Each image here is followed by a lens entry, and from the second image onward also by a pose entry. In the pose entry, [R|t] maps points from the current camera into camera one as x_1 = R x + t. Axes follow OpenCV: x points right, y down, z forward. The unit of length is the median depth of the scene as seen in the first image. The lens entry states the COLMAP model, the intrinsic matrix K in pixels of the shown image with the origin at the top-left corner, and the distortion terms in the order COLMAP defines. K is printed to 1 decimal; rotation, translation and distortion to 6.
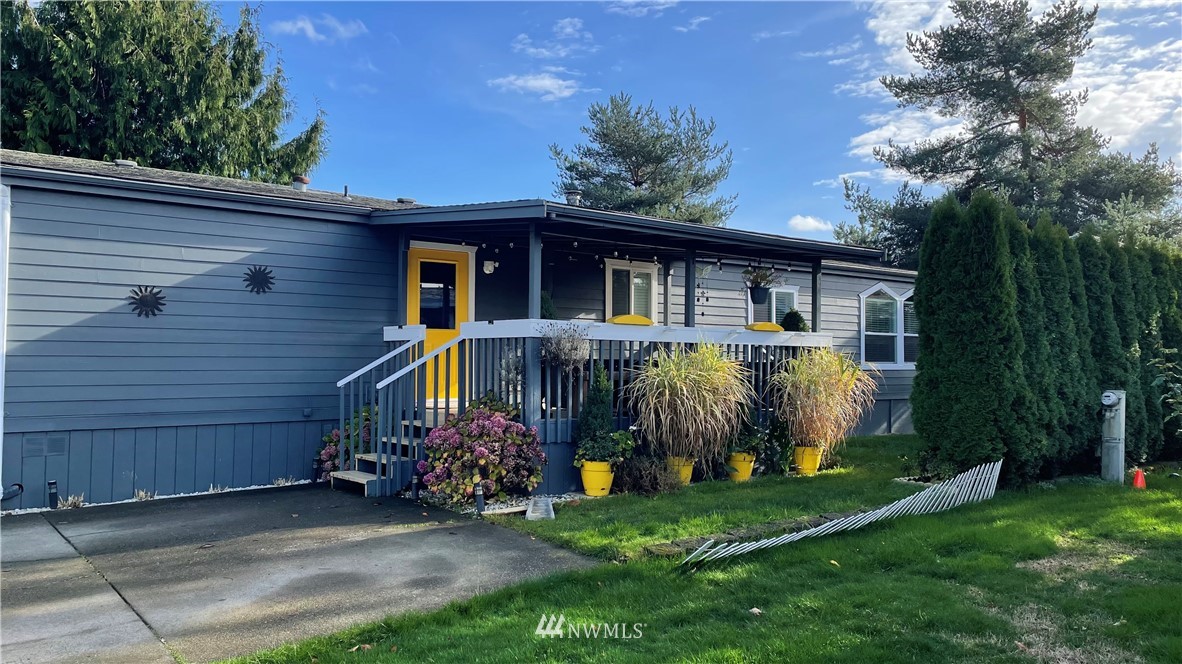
lens RADIAL K [[819.8, 0, 599.6], [0, 819.8, 328.1], [0, 0, 1]] dist [0.004886, -0.003489]
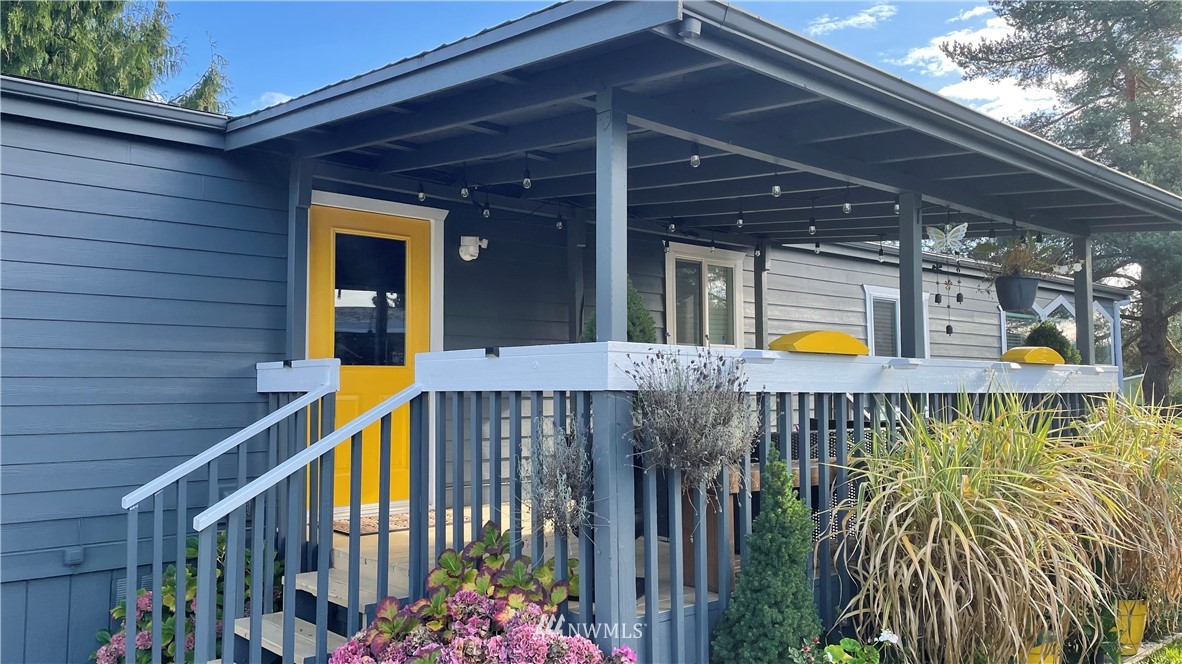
lens RADIAL K [[819.8, 0, 581.6], [0, 819.8, 327.4], [0, 0, 1]] dist [0.004886, -0.003489]
pose [[0.999490, -0.008389, 0.030808, -0.086444], [0.009500, 0.999304, -0.036074, -0.003707], [-0.030484, 0.036348, 0.998874, 0.512491]]
